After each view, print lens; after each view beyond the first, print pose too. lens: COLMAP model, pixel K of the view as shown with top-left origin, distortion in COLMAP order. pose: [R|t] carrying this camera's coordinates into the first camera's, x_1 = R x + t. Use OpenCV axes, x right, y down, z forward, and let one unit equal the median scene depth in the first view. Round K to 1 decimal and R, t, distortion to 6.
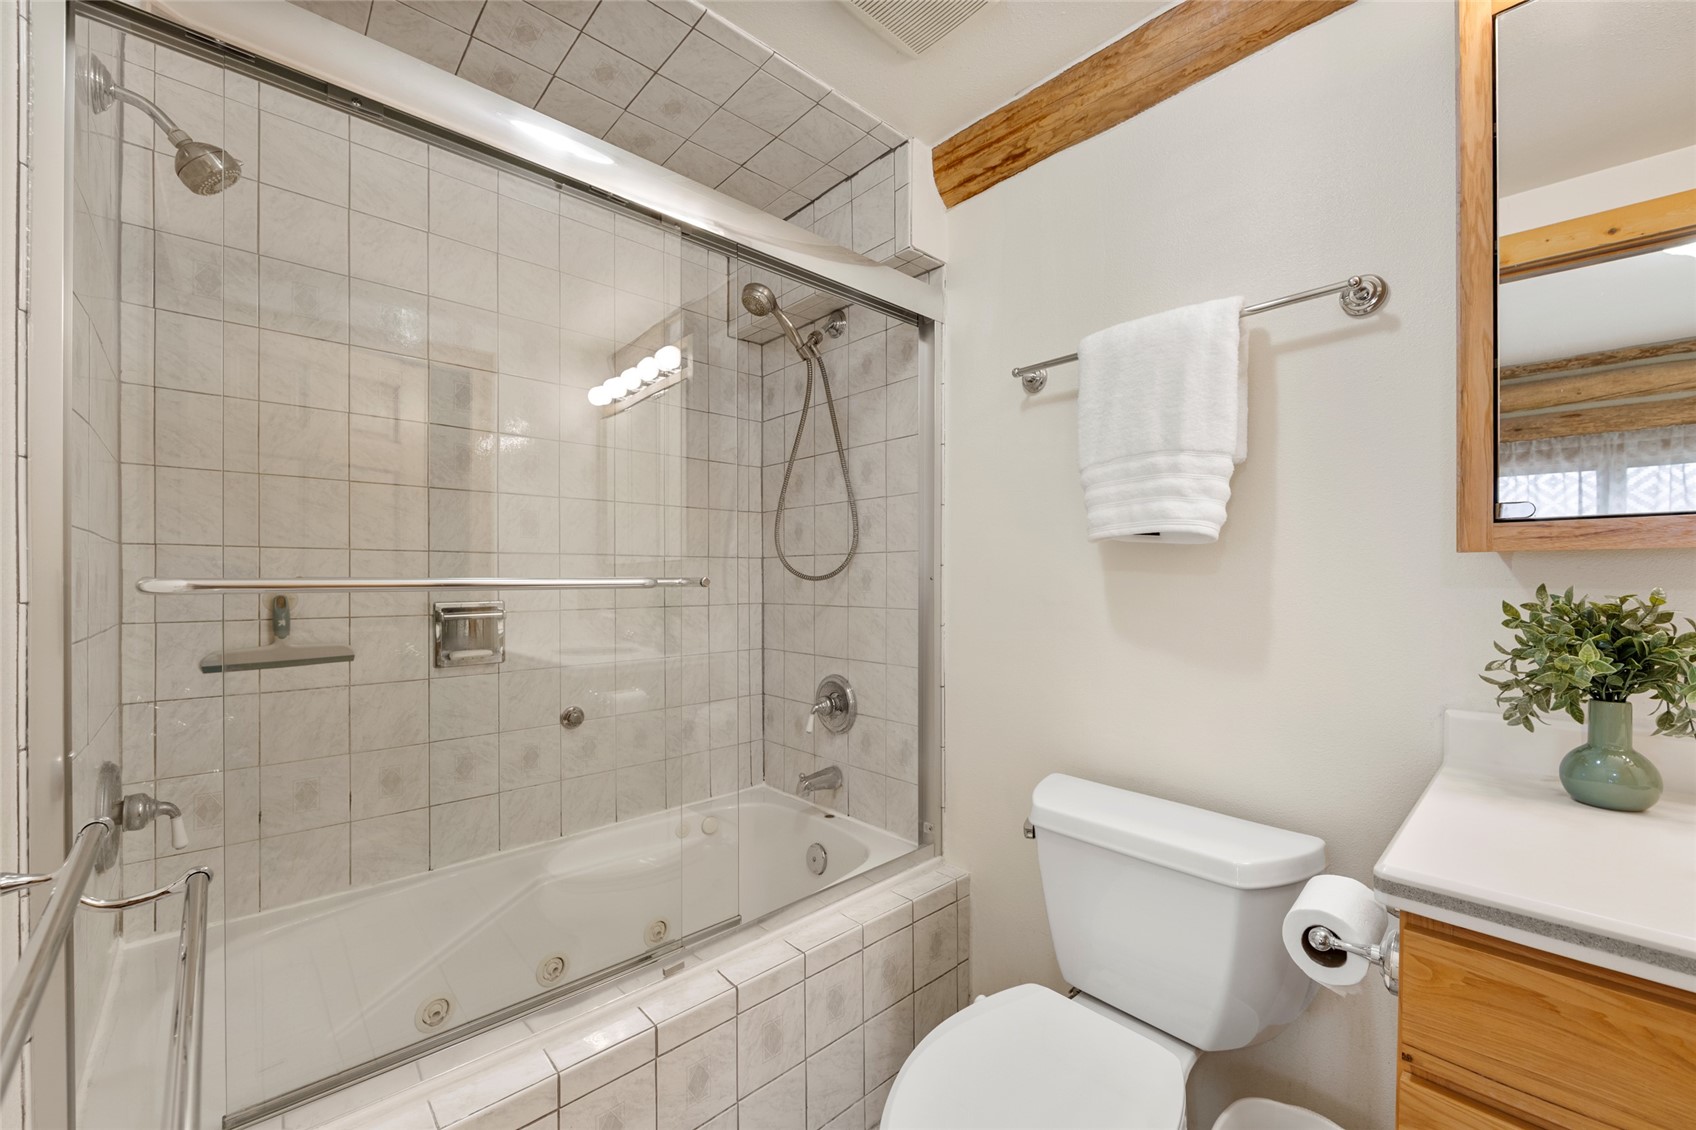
lens RADIAL K [[679.0, 0, 844.0], [0, 679.0, 581.1], [0, 0, 1]] dist [0.001042, 0.000043]
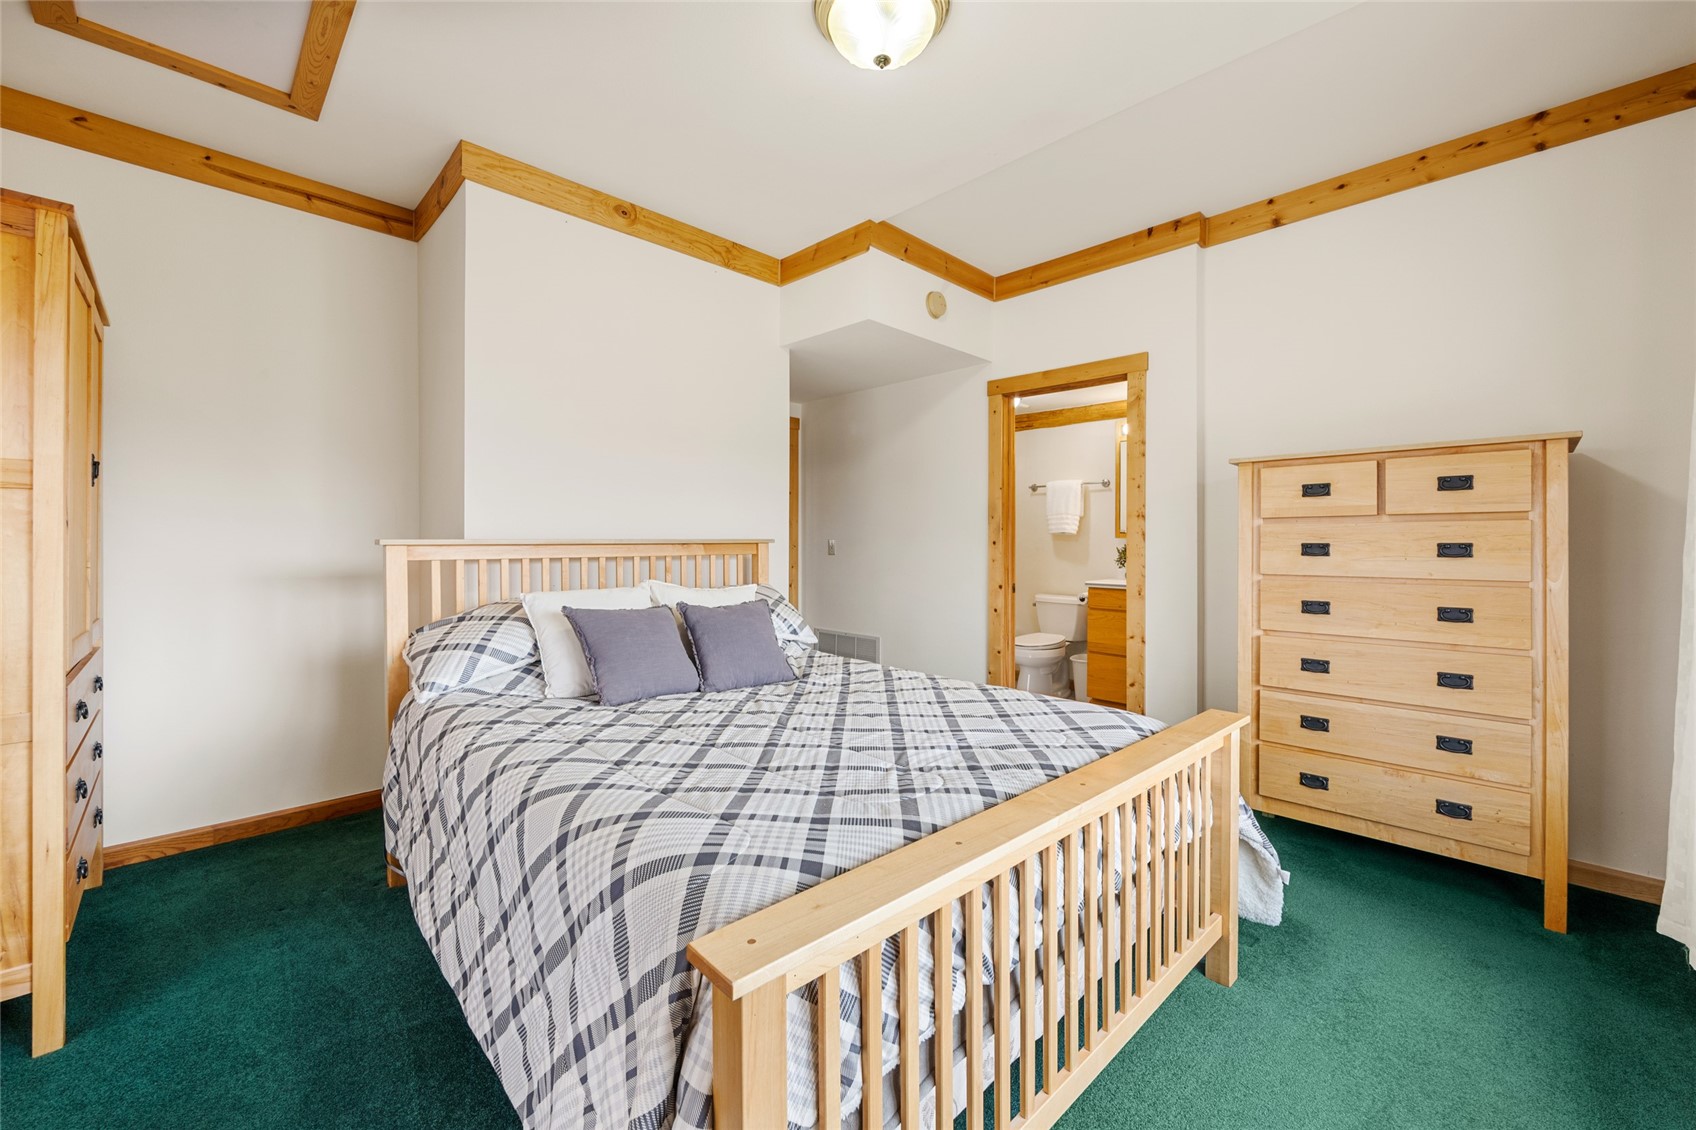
lens RADIAL K [[668.3, 0, 848.9], [0, 668.3, 546.0], [0, 0, 1]] dist [-0.003630, -0.000108]
pose [[0.999081, 0.003579, 0.042702, -0.767012], [-0.003619, 0.999993, 0.000851, 0.012974], [-0.042699, -0.001005, 0.999087, -2.248650]]
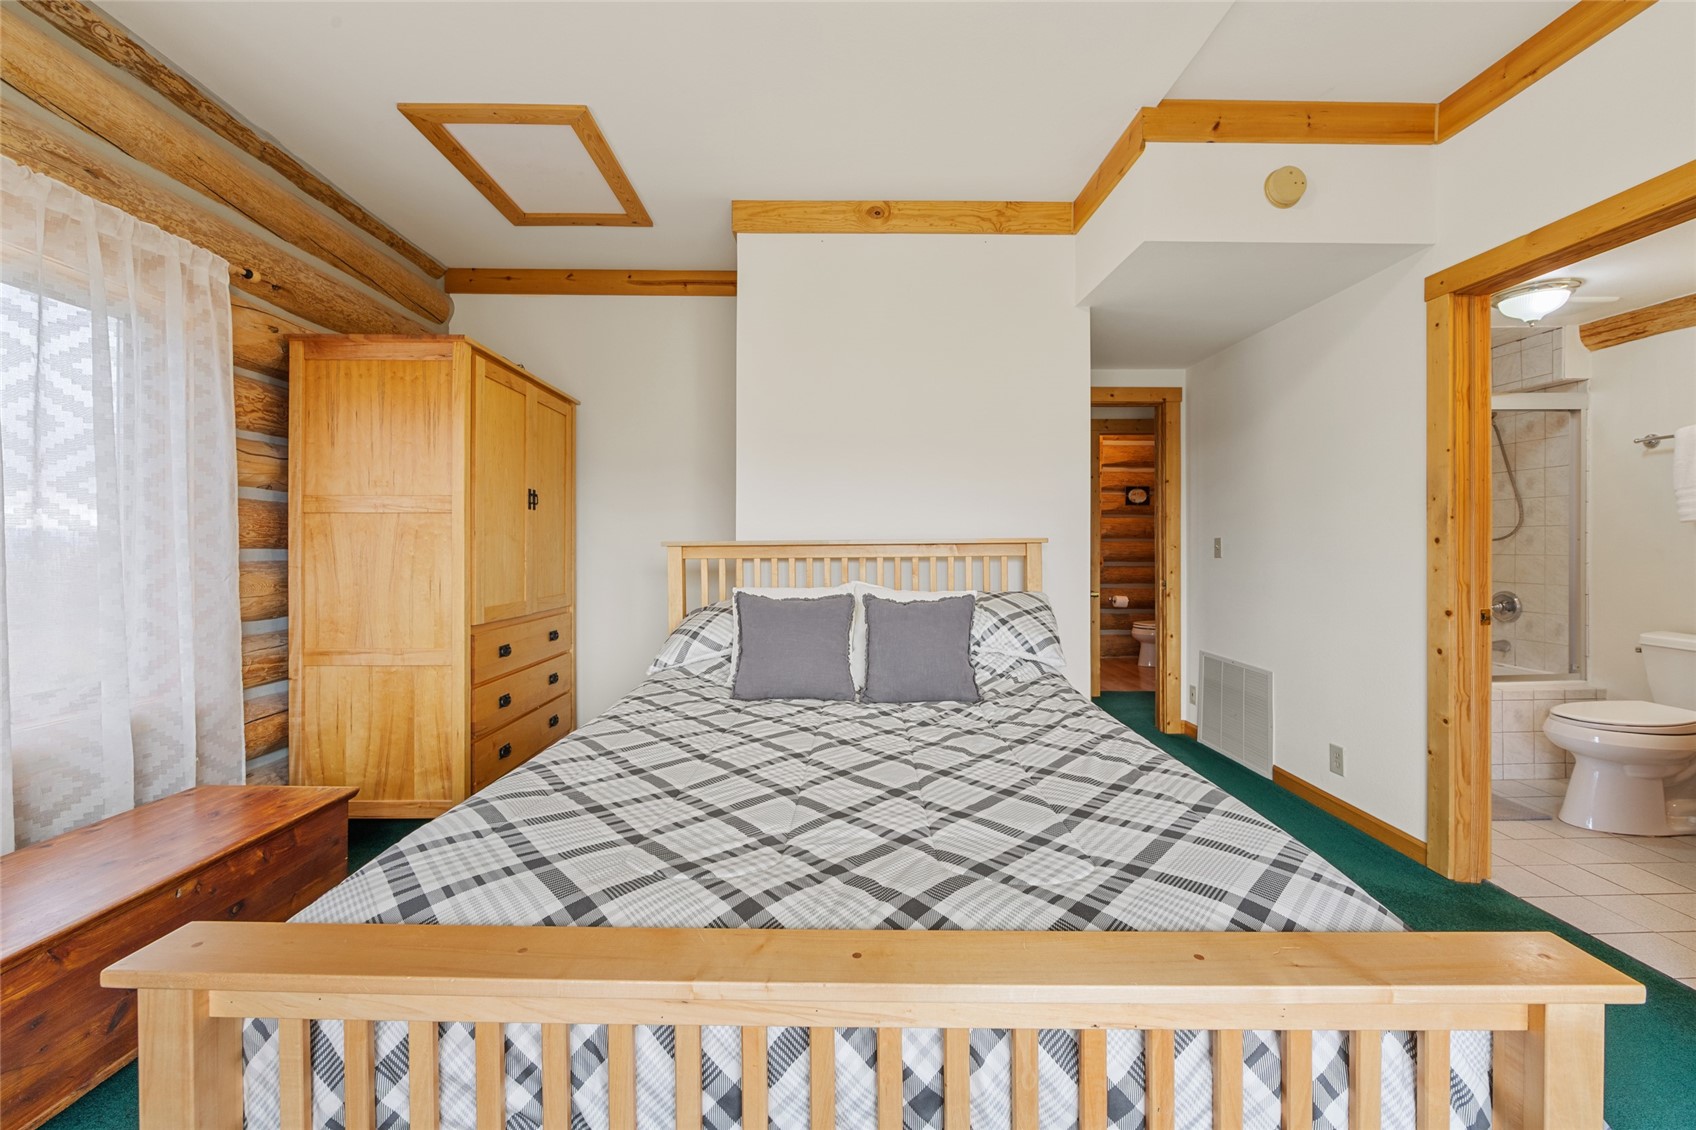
lens RADIAL K [[668.3, 0, 848.9], [0, 668.3, 546.0], [0, 0, 1]] dist [-0.003630, -0.000108]
pose [[0.751576, 0.001661, -0.659645, -0.189043], [-0.000241, 0.999997, 0.002243, 0.011268], [0.659647, -0.001527, 0.751574, -1.843758]]
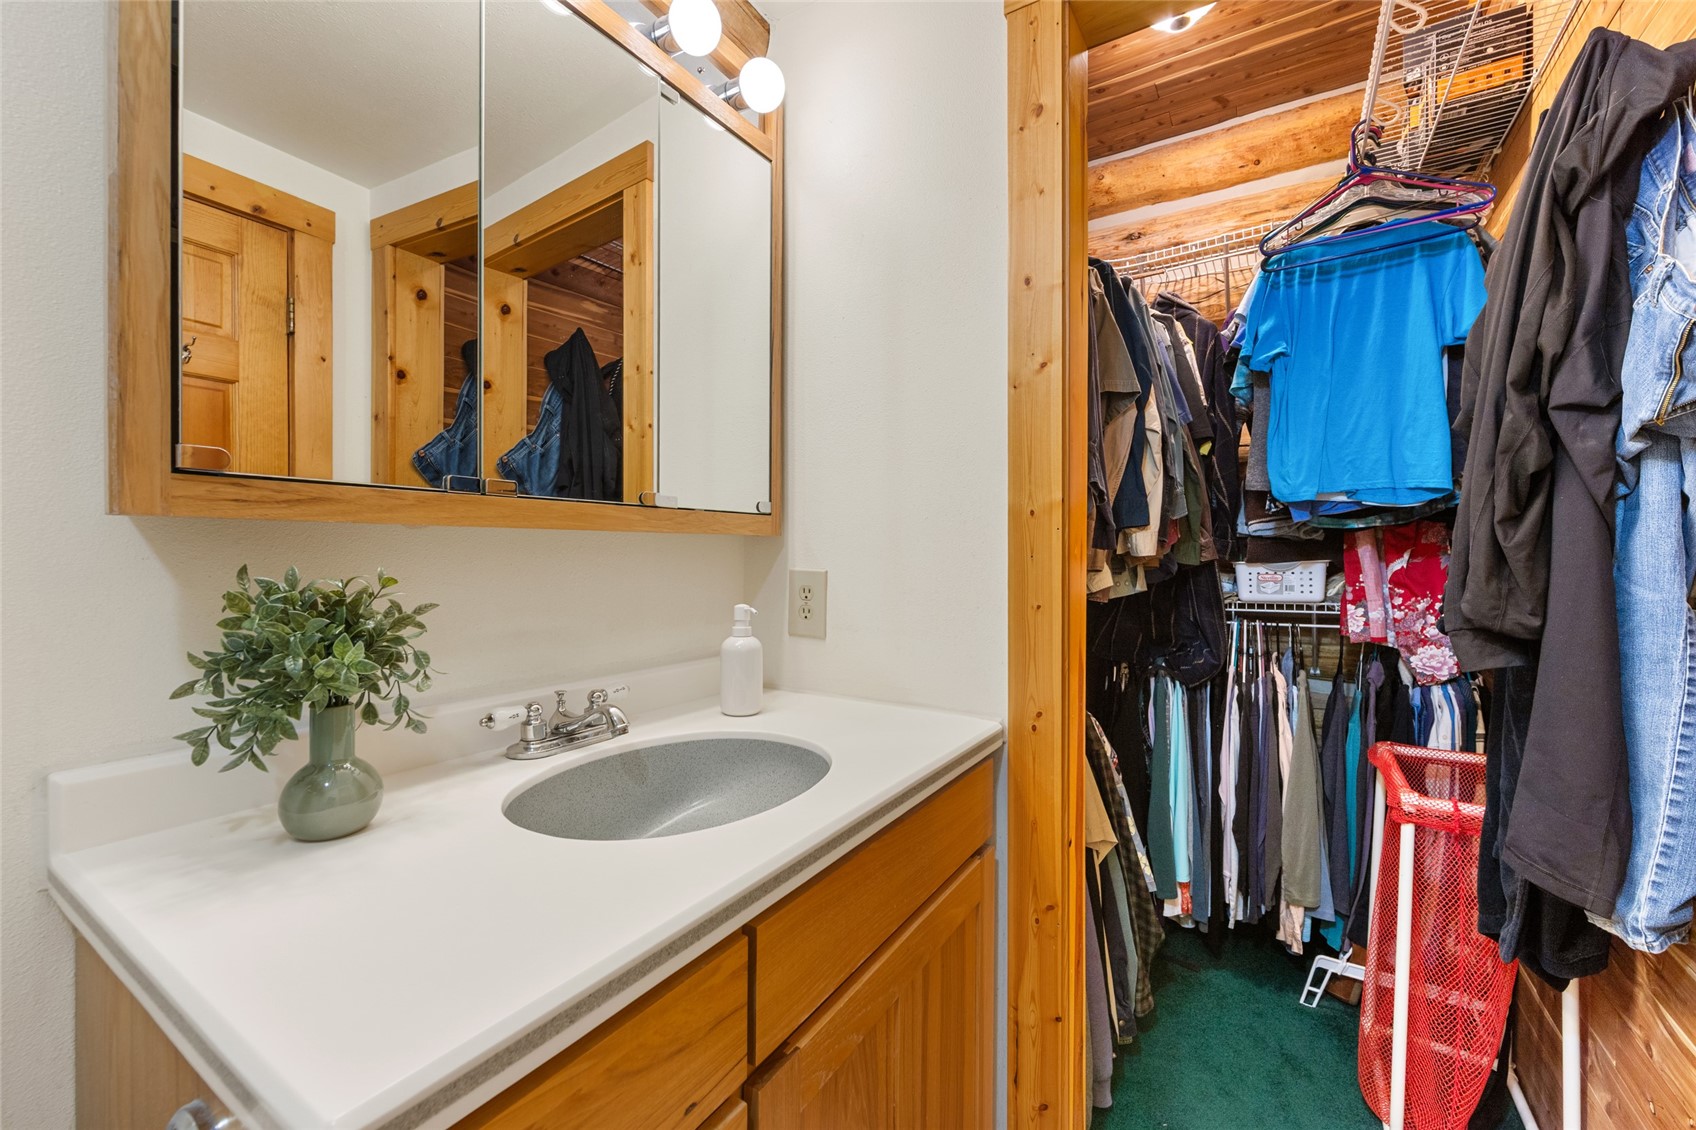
lens RADIAL K [[689.1, 0, 844.4], [0, 689.1, 556.6], [0, 0, 1]] dist [-0.000203, -0.000055]
pose [[-0.268524, -0.008875, 0.963232, 0.070378], [-0.000590, 0.999959, 0.009049, -0.005794], [-0.963273, 0.001862, -0.268518, 0.287835]]
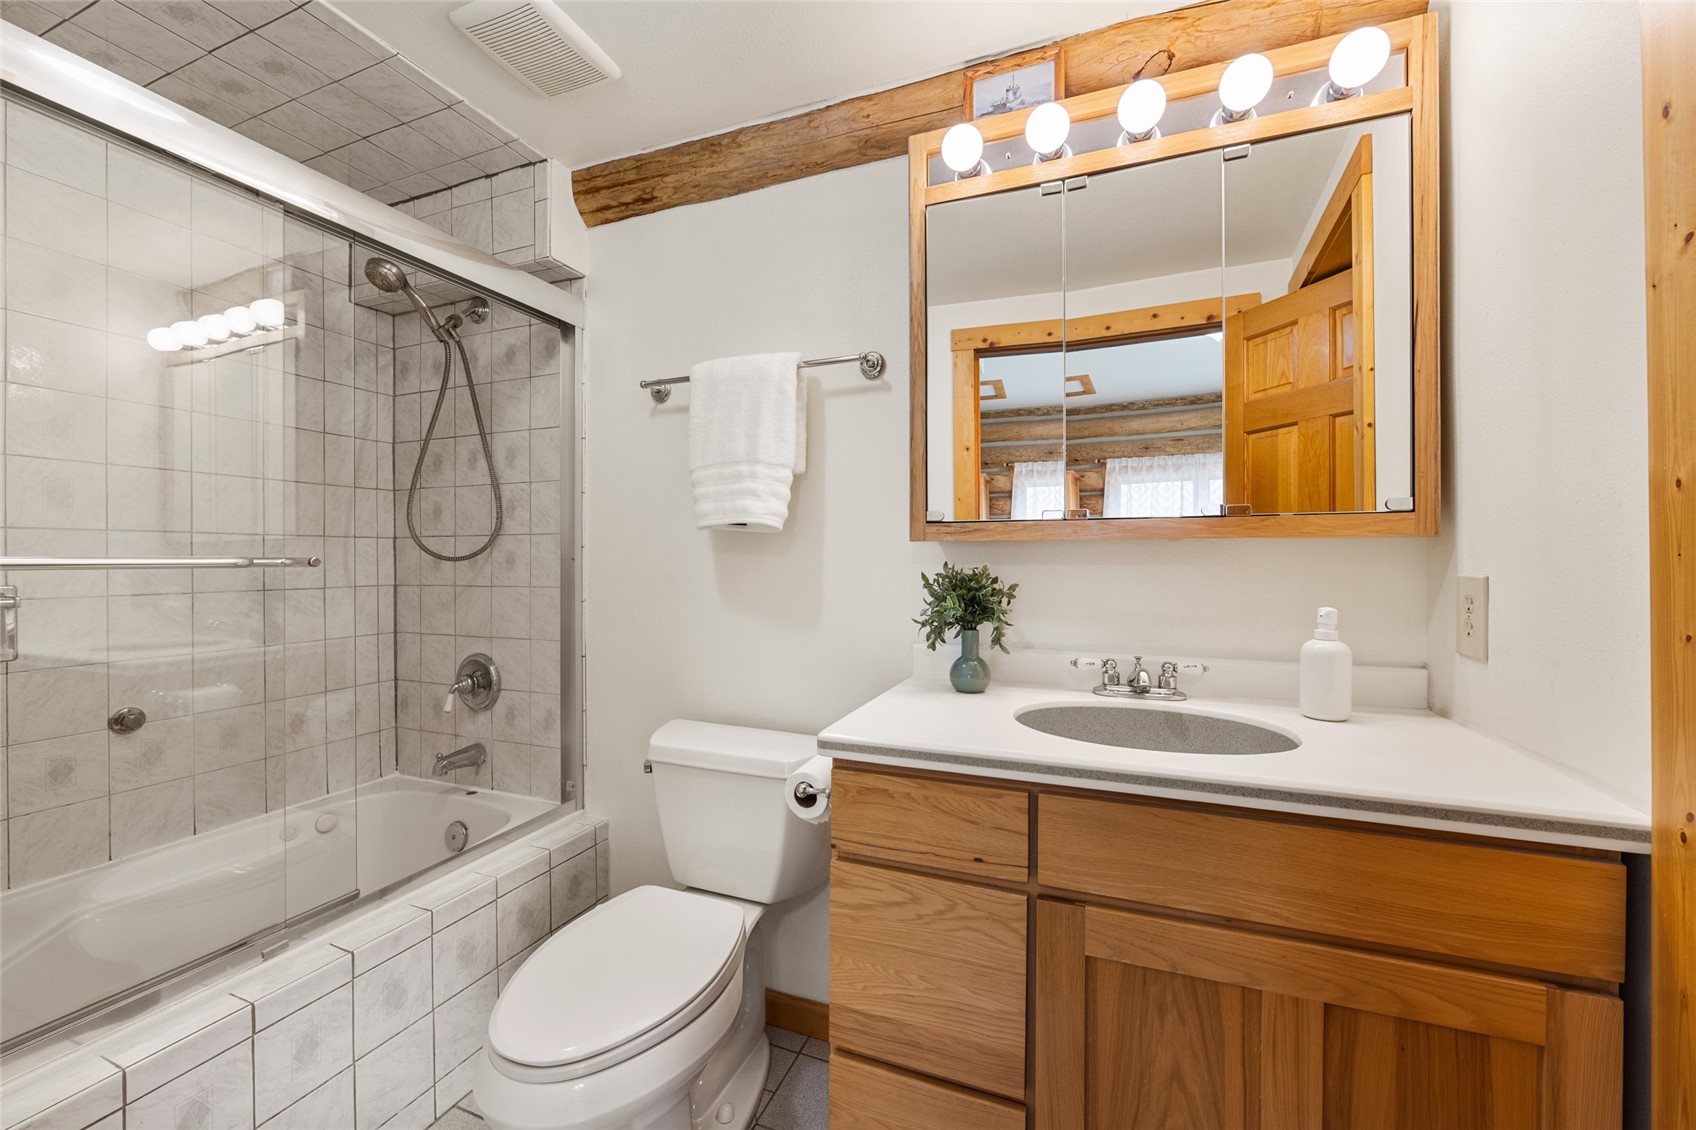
lens RADIAL K [[672.9, 0, 845.8], [0, 672.9, 561.0], [0, 0, 1]] dist [-0.000229, -0.000175]
pose [[0.898925, -0.001486, 0.438099, 0.048304], [0.002556, 0.999995, -0.001852, 0.002634], [-0.438094, 0.002785, 0.898925, -0.176246]]
